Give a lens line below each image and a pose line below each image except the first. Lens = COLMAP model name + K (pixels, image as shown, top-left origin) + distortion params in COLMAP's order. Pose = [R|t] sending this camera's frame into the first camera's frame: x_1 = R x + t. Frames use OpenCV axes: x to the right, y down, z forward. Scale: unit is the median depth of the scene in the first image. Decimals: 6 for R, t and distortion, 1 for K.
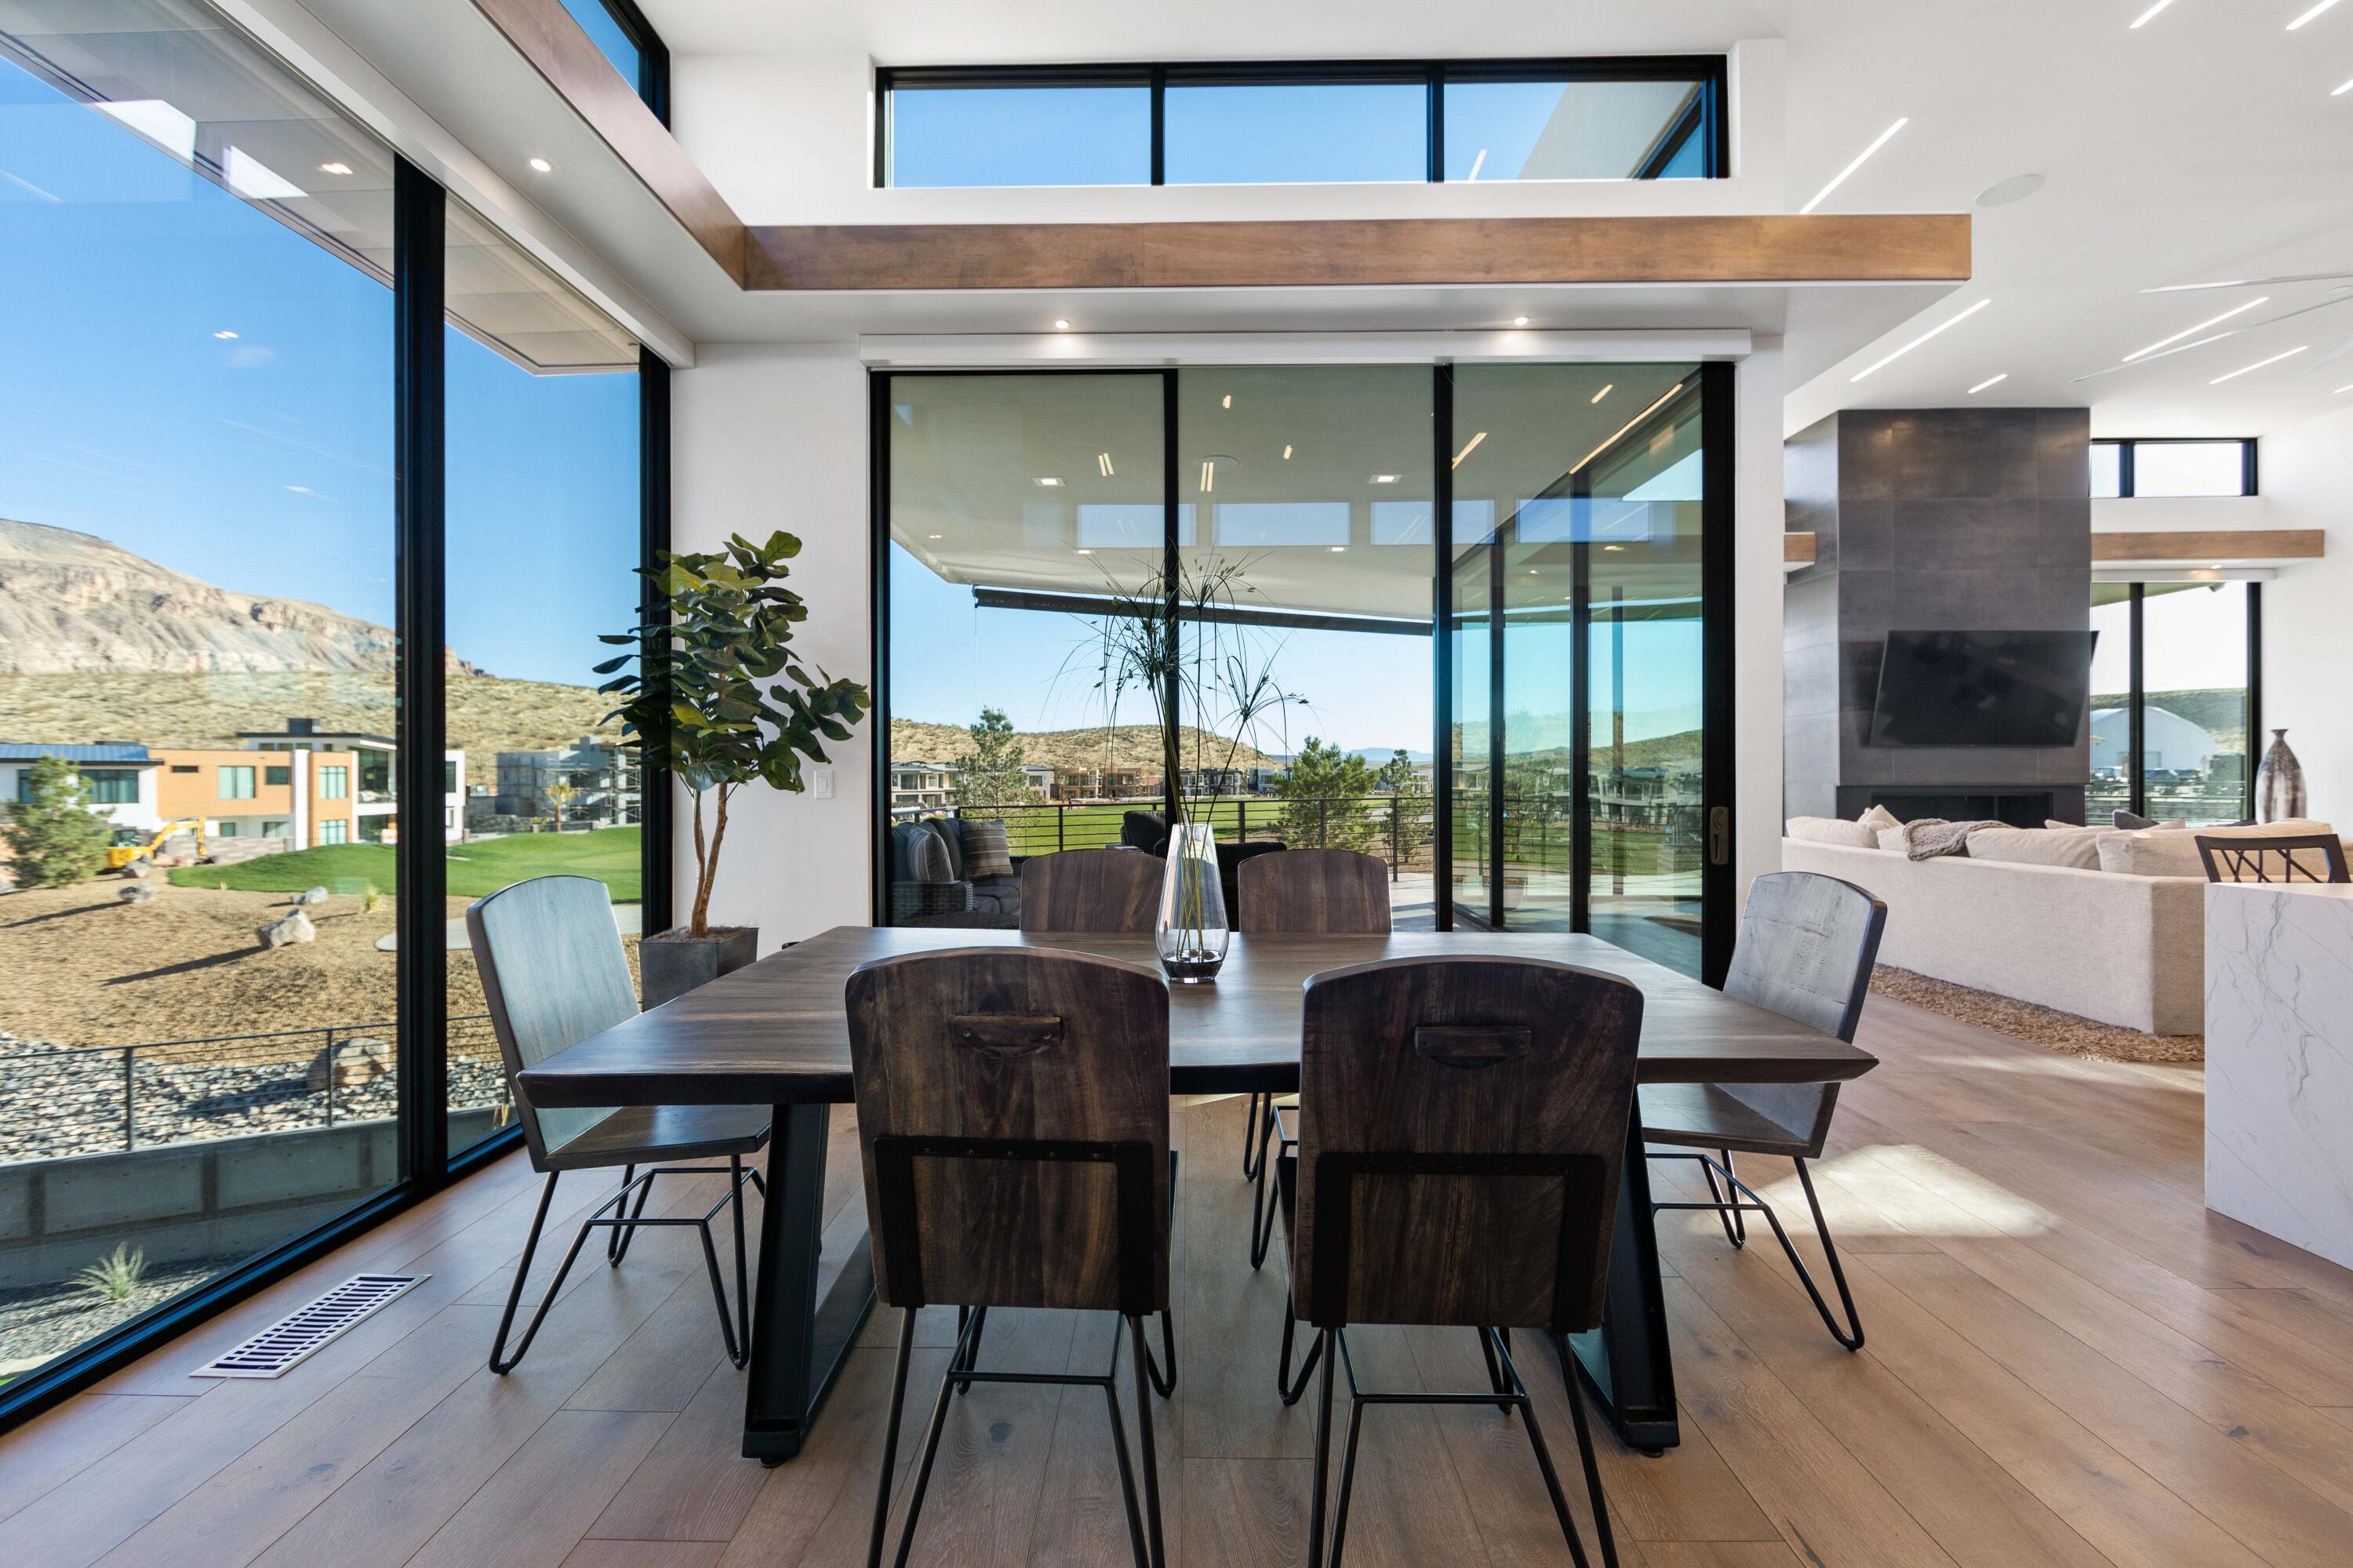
lens RADIAL K [[924.9, 0, 1176.4], [0, 924.9, 774.5], [0, 0, 1]] dist [-0.001901, 0.000294]
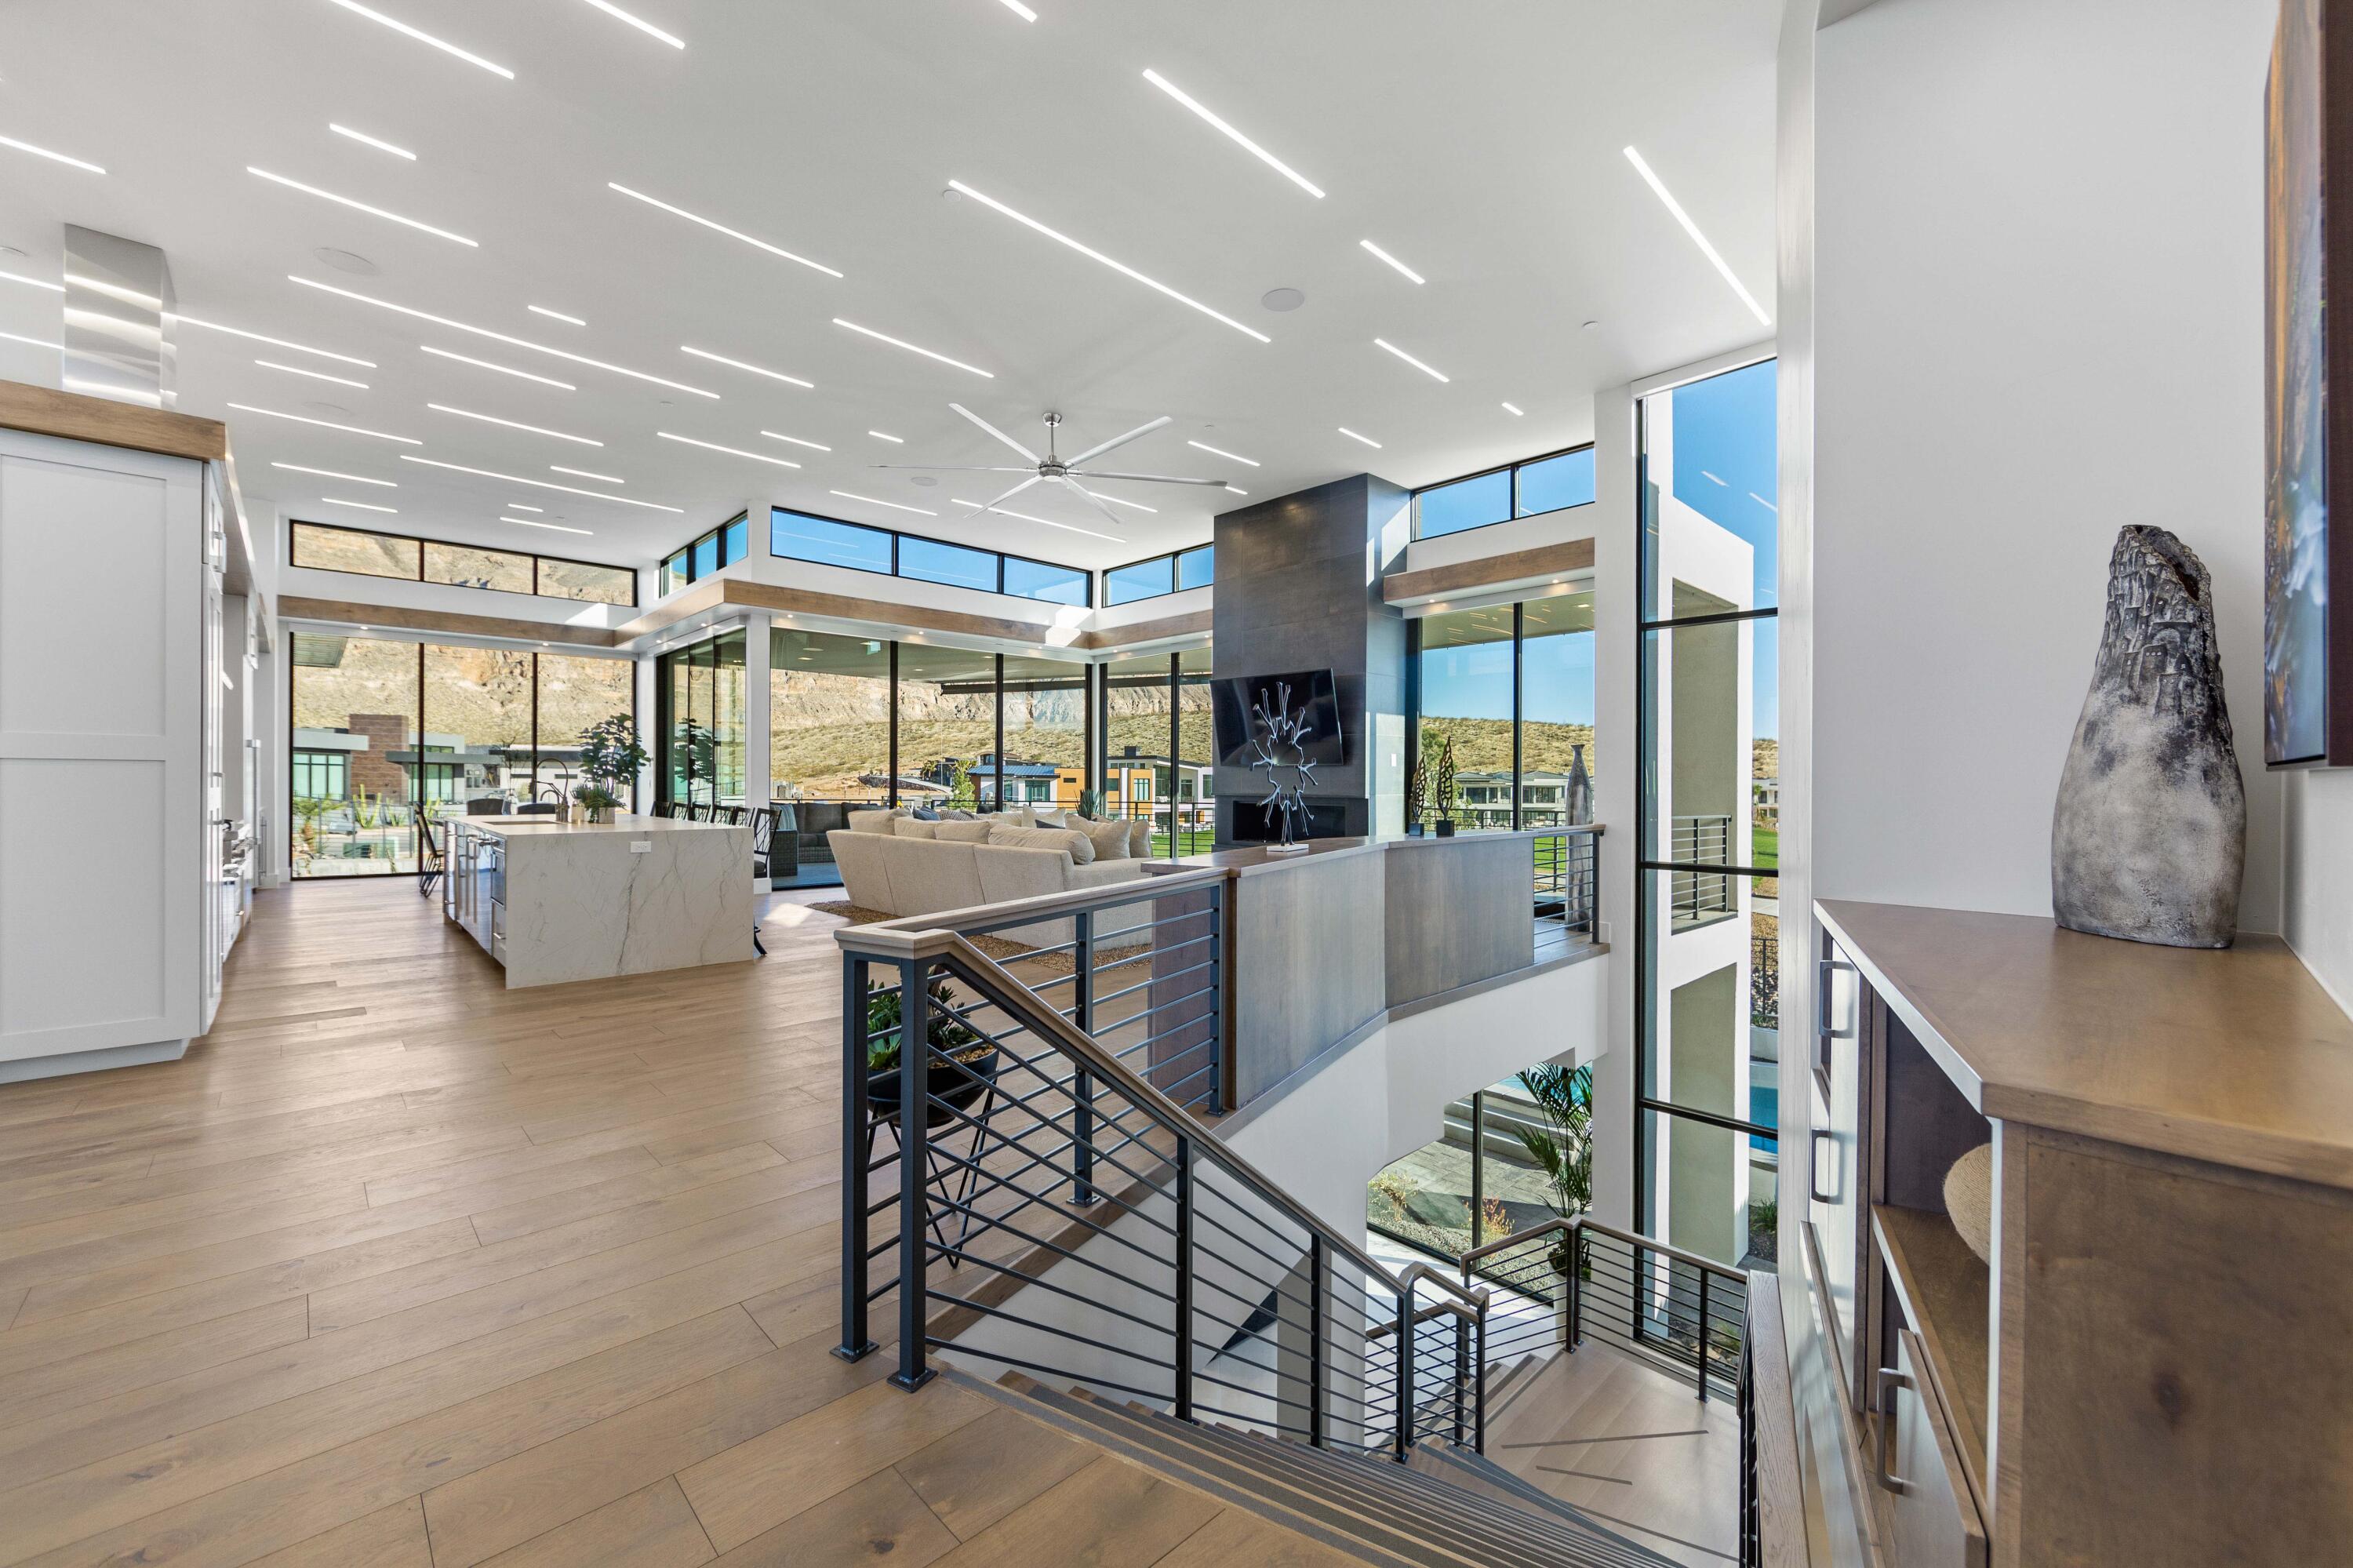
lens RADIAL K [[923.0, 0, 1179.3], [0, 923.0, 787.8], [0, 0, 1]] dist [-0.002142, 0.000133]
pose [[0.703278, 0.008625, -0.710862, 0.231150], [-0.008298, 0.999958, 0.003924, -0.000428], [0.710866, 0.003139, 0.703320, 0.002062]]
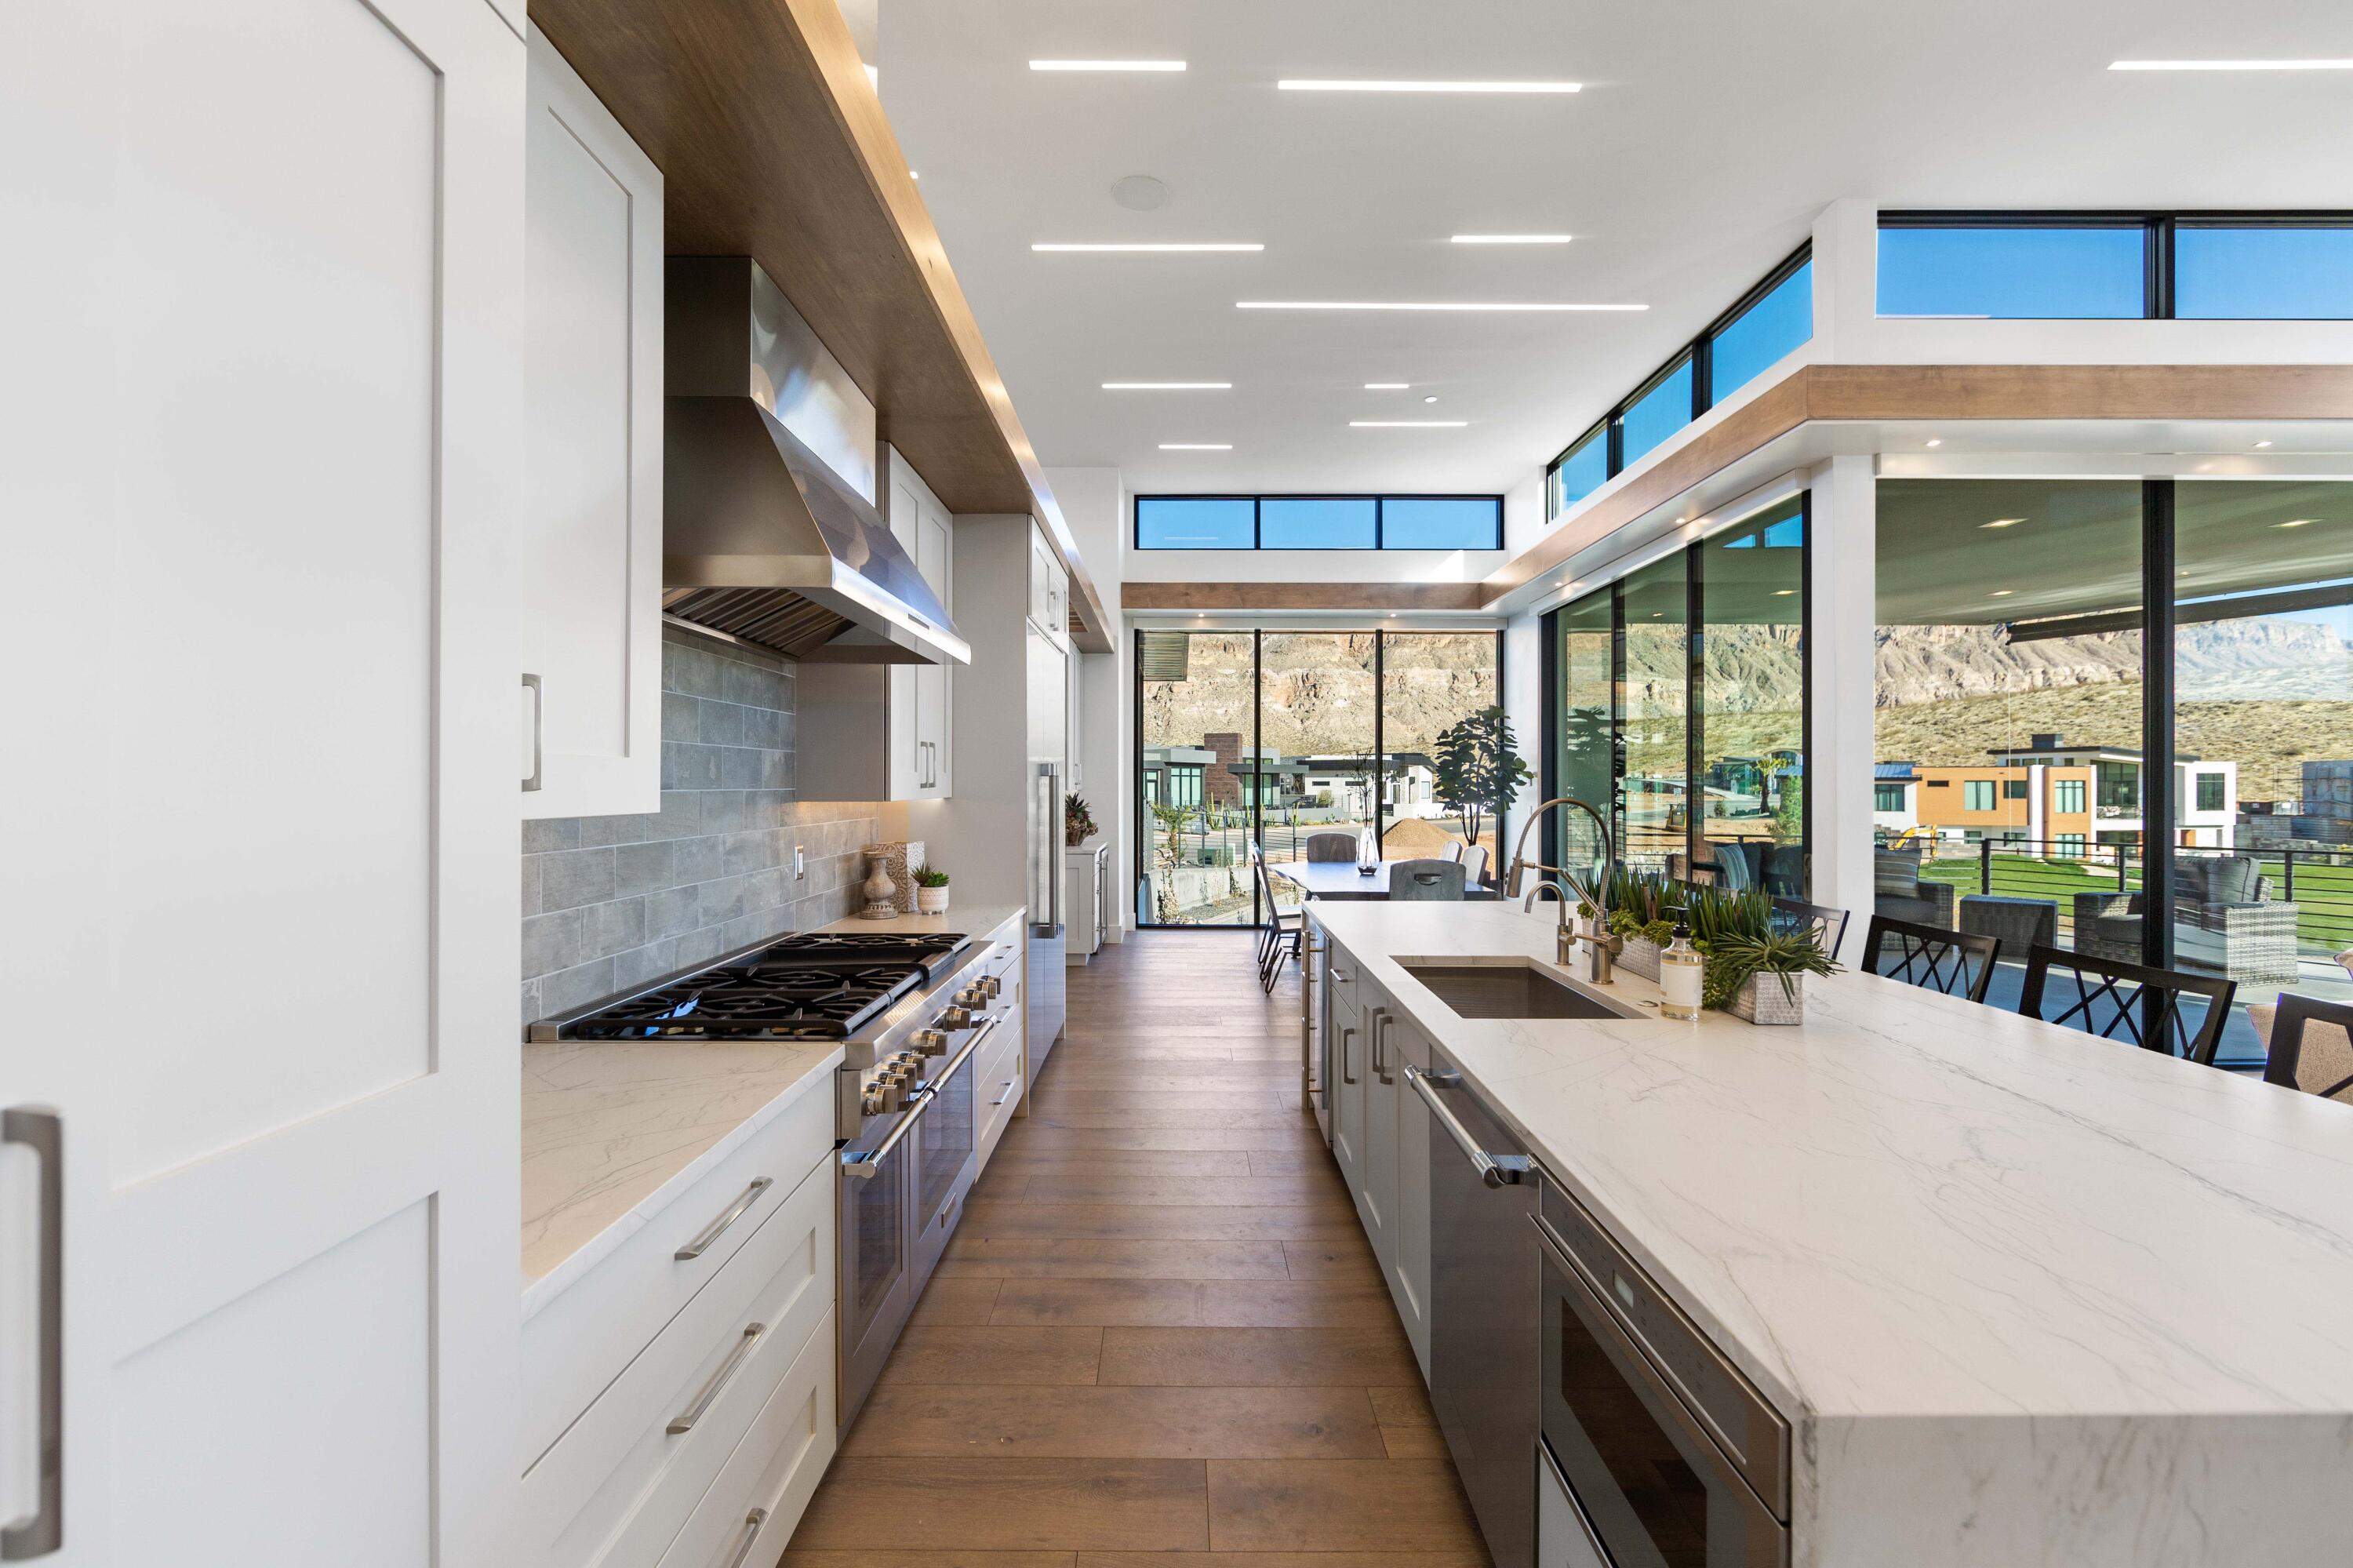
lens RADIAL K [[944.4, 0, 1181.1], [0, 944.4, 783.1], [0, 0, 1]] dist [-0.000454, -0.000118]
pose [[0.019702, -0.000247, -0.999806, 0.126463], [-0.002750, 0.999996, -0.000302, -0.003944], [0.999802, 0.002755, 0.019702, 0.010190]]
